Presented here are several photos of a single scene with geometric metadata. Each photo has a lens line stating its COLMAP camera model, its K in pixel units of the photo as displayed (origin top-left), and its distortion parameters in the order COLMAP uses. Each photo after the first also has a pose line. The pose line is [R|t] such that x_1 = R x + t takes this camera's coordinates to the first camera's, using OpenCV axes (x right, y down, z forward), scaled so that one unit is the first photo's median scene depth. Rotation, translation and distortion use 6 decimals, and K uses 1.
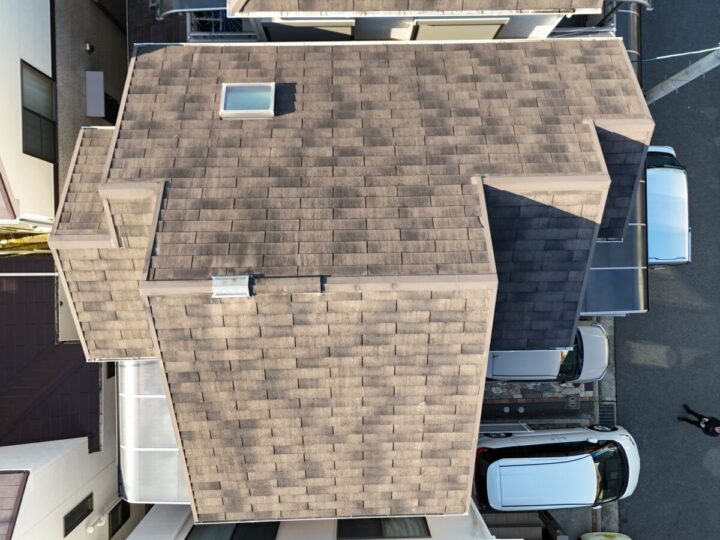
lens RADIAL K [[536.7, 0, 360.0], [0, 536.7, 270.0], [0, 0, 1]] dist [0.036089, -0.001049]
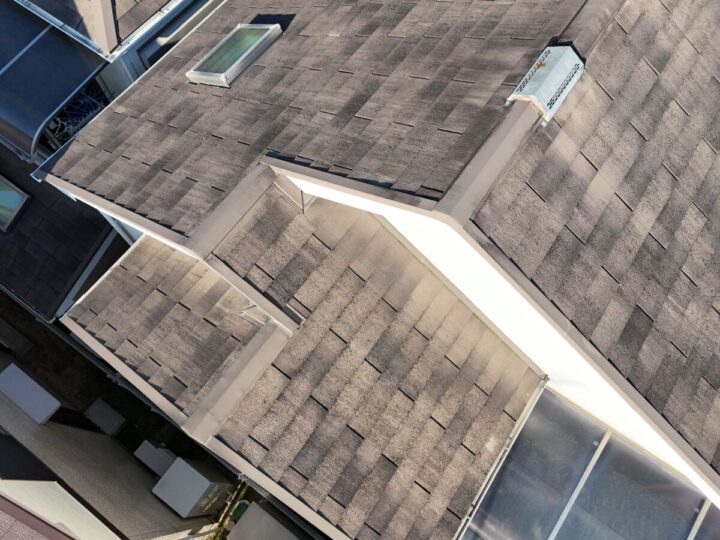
lens RADIAL K [[536.7, 0, 360.0], [0, 536.7, 270.0], [0, 0, 1]] dist [0.036089, -0.001049]
pose [[0.592432, -0.747262, 0.301038, -0.417643], [0.805604, 0.551902, -0.215421, 0.063350], [-0.005168, 0.370140, 0.928962, 0.429299]]
